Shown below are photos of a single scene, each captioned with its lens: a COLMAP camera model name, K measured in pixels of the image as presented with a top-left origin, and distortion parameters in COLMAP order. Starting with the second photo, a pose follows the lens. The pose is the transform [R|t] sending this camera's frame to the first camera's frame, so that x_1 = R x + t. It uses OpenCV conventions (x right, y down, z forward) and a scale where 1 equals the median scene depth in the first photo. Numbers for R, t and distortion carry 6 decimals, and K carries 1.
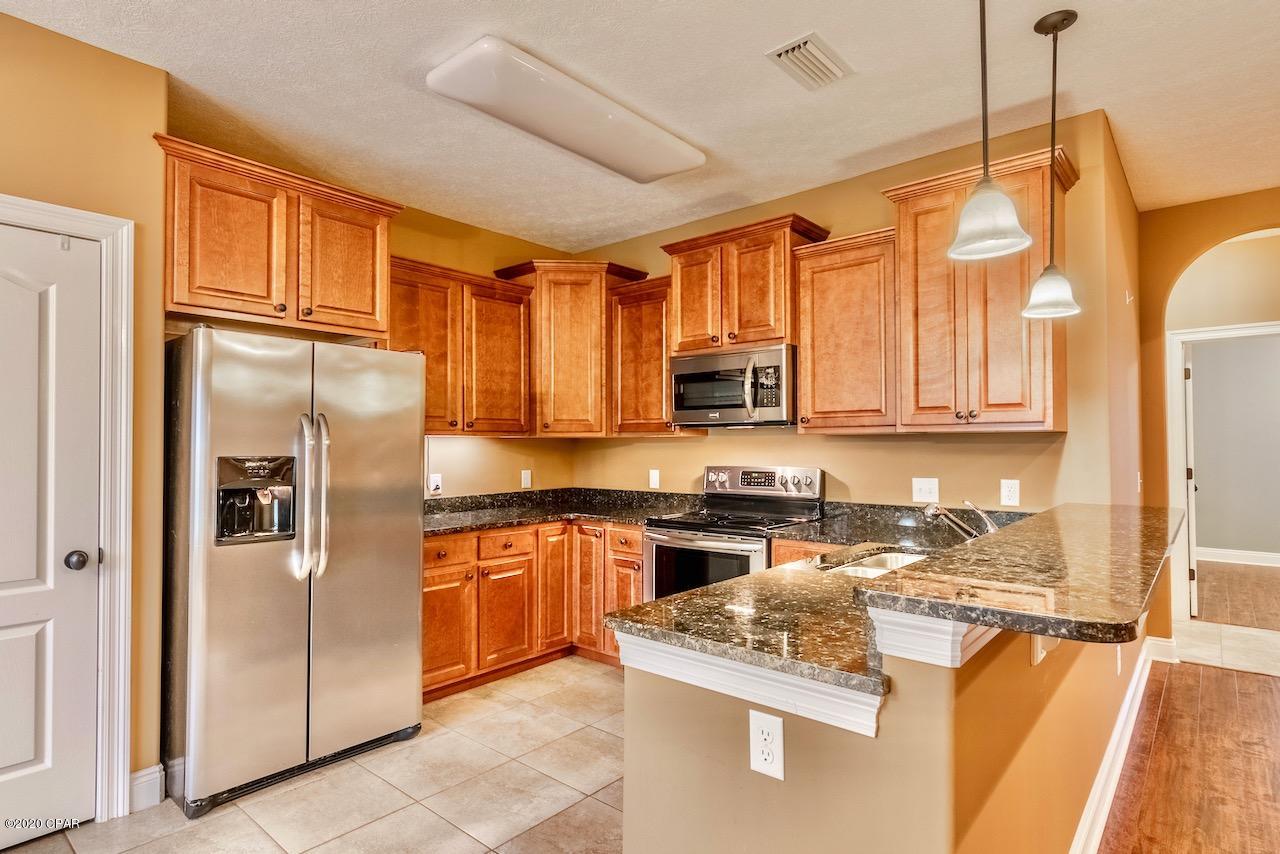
lens RADIAL K [[668.3, 0, 636.0], [0, 668.3, 436.2], [0, 0, 1]] dist [-0.000192, 0.000038]
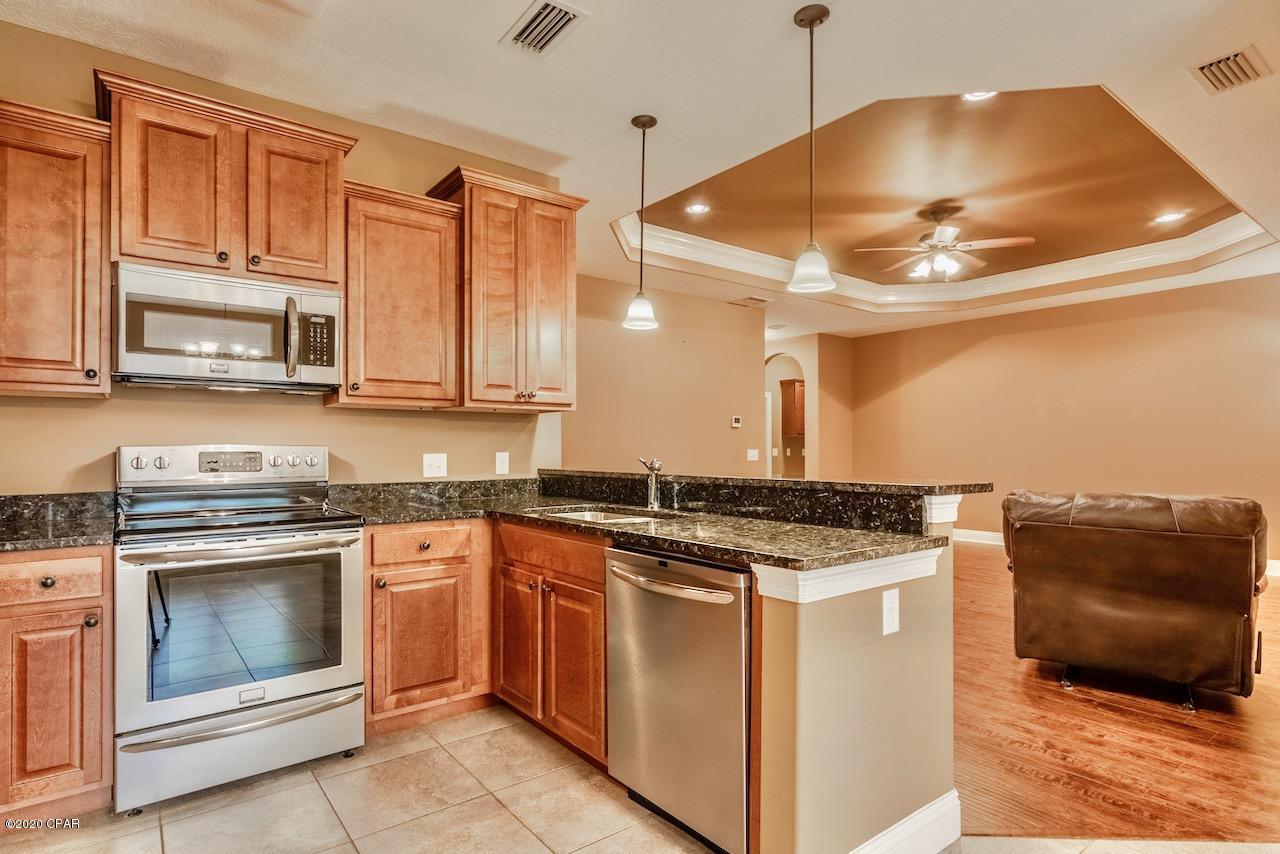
lens RADIAL K [[657.5, 0, 625.2], [0, 657.5, 444.5], [0, 0, 1]] dist [0.001616, 0.001006]
pose [[0.209037, 0.007008, 0.977883, -0.491385], [-0.012906, 0.999907, -0.004407, 0.048372], [-0.977823, -0.011699, 0.209108, 0.488661]]
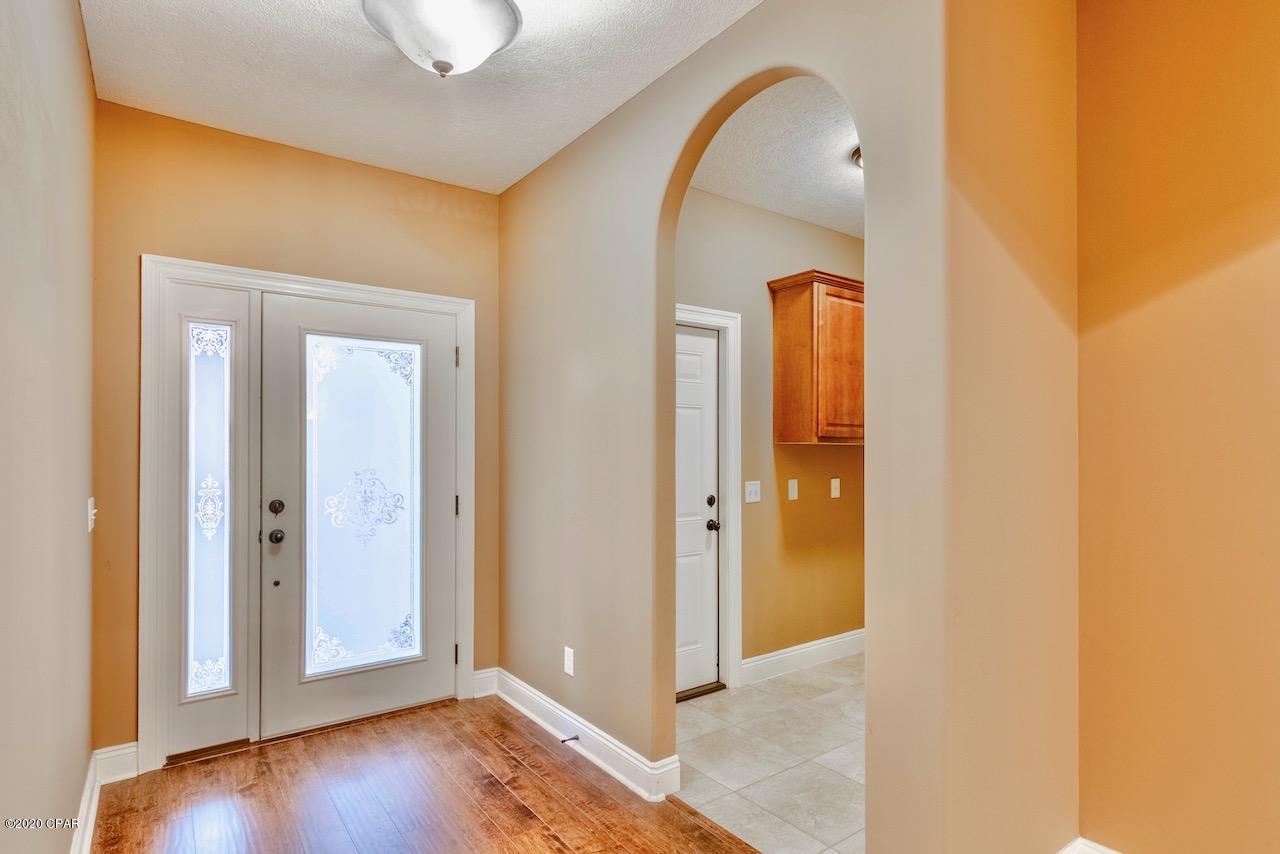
lens RADIAL K [[657.5, 0, 625.2], [0, 657.5, 444.5], [0, 0, 1]] dist [0.001616, 0.001006]
pose [[0.235713, 0.007078, 0.971797, 1.731857], [-0.014086, 0.999893, -0.003866, -0.006707], [-0.971721, -0.012777, 0.235787, 0.392836]]
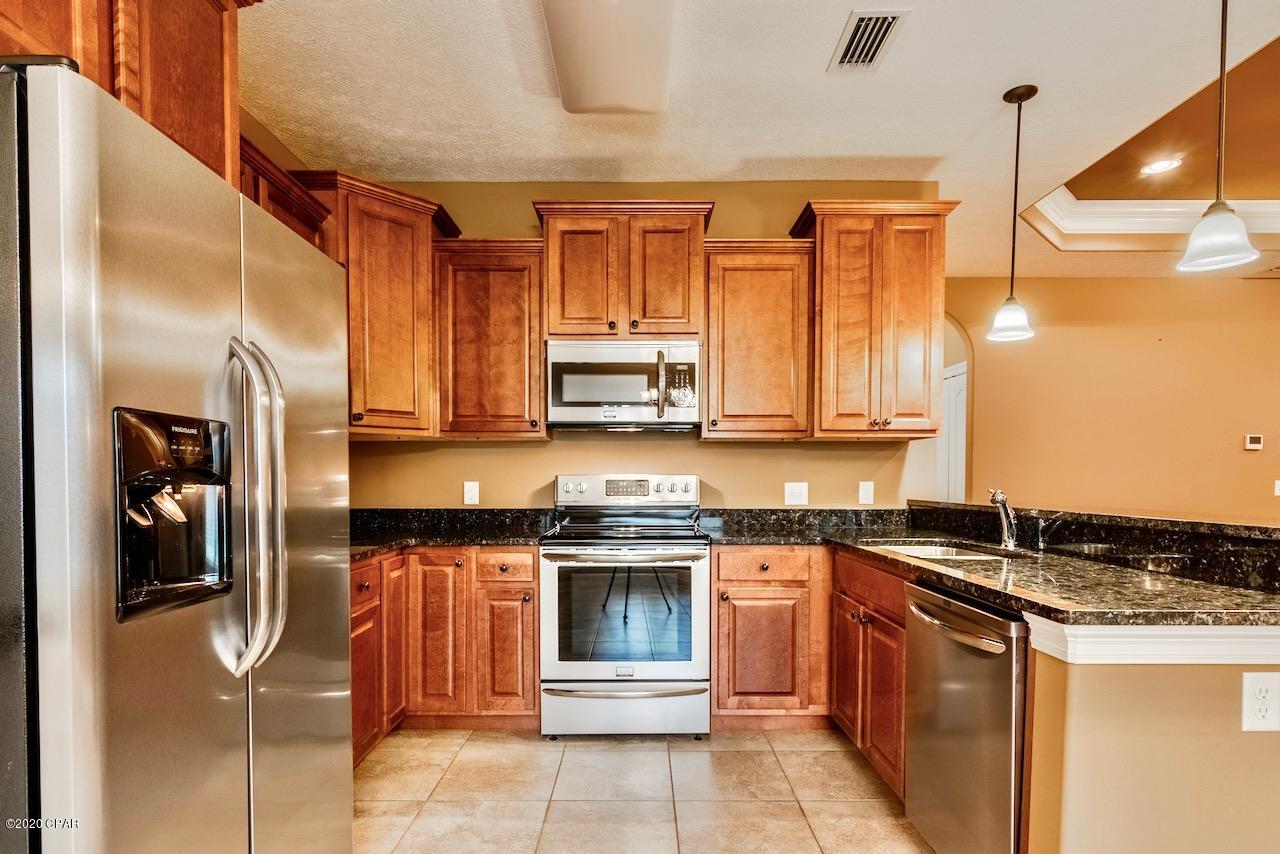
lens RADIAL K [[672.0, 0, 643.1], [0, 672.0, 500.2], [0, 0, 1]] dist [-0.000132, -0.000418]
pose [[0.755476, -0.019314, 0.654892, -0.460573], [-0.012116, 0.998983, 0.043439, 0.046142], [-0.655064, -0.040752, 0.754473, 0.331348]]
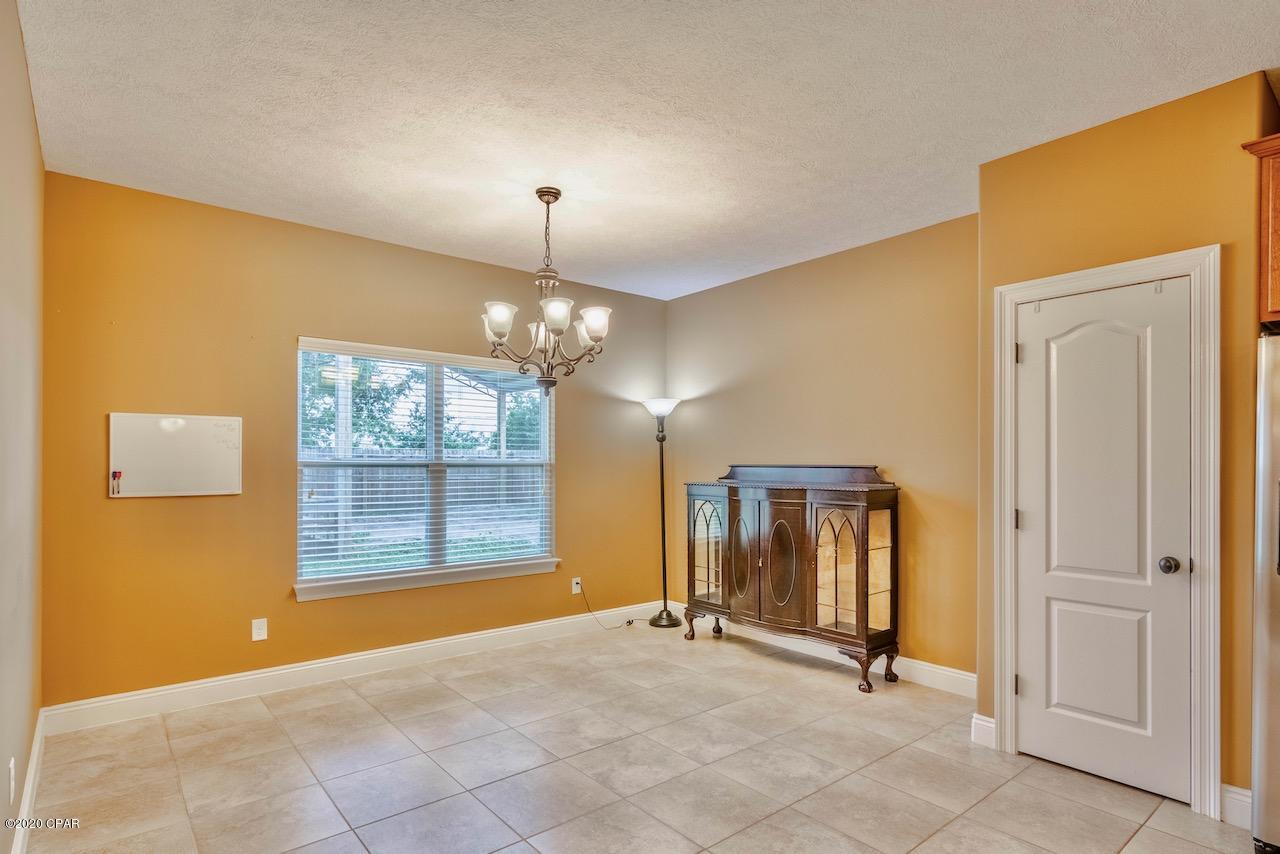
lens RADIAL K [[661.2, 0, 640.1], [0, 661.2, 466.1], [0, 0, 1]] dist [0.001667, 0.000569]
pose [[-0.166722, 0.002517, -0.986001, 0.279514], [0.015481, 0.999880, -0.000065, 0.002828], [0.985882, -0.015275, -0.166741, 0.205548]]
